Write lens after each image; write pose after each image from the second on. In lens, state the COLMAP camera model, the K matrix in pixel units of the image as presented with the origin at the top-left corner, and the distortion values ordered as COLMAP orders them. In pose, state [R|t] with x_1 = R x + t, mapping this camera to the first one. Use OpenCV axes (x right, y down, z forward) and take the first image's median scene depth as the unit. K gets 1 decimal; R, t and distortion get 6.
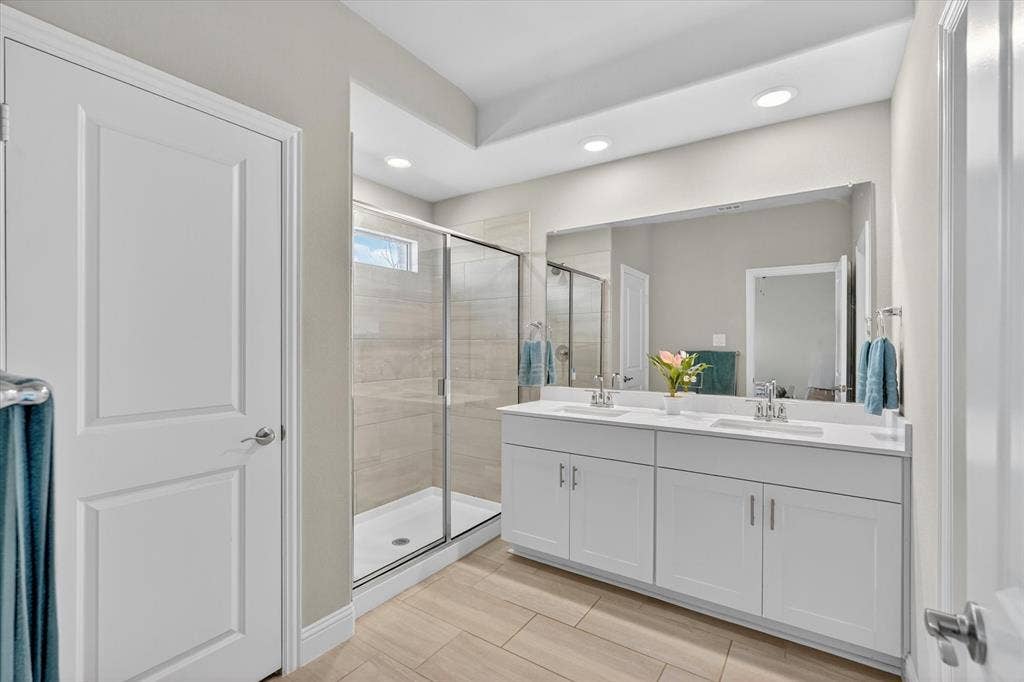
lens RADIAL K [[455.8, 0, 512.5], [0, 455.8, 344.1], [0, 0, 1]] dist [-0.005654, 0.000153]
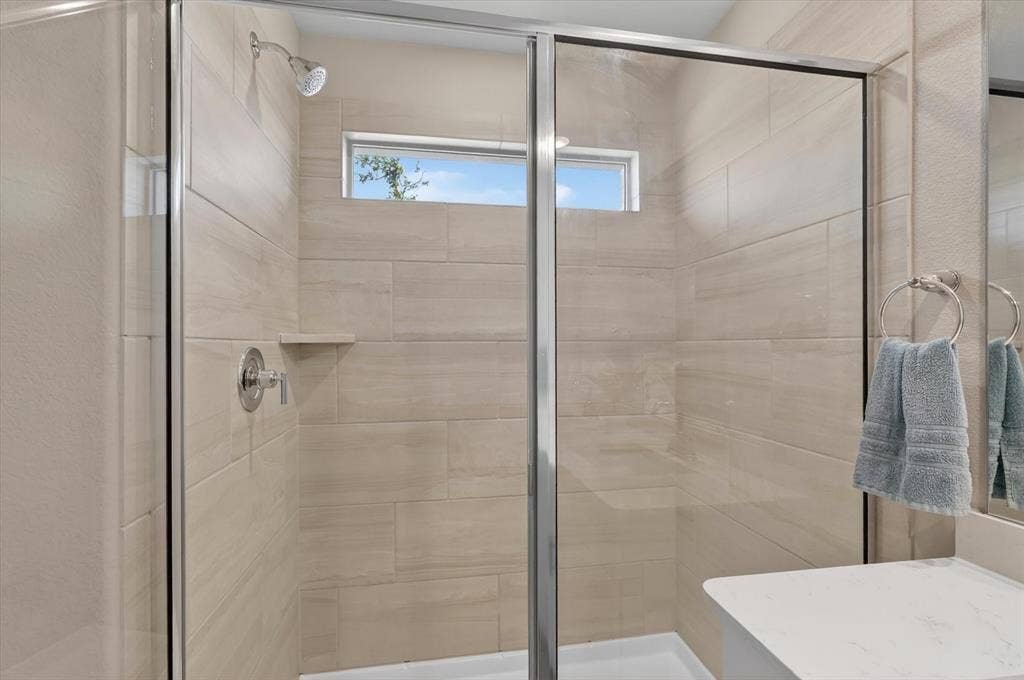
lens RADIAL K [[455.8, 0, 512.5], [0, 455.8, 343.1], [0, 0, 1]] dist [-0.005654, 0.000153]
pose [[0.692248, -0.006711, -0.721628, 0.073121], [0.006434, 0.999974, -0.003127, -0.007497], [0.721631, -0.002478, 0.692274, 0.612575]]
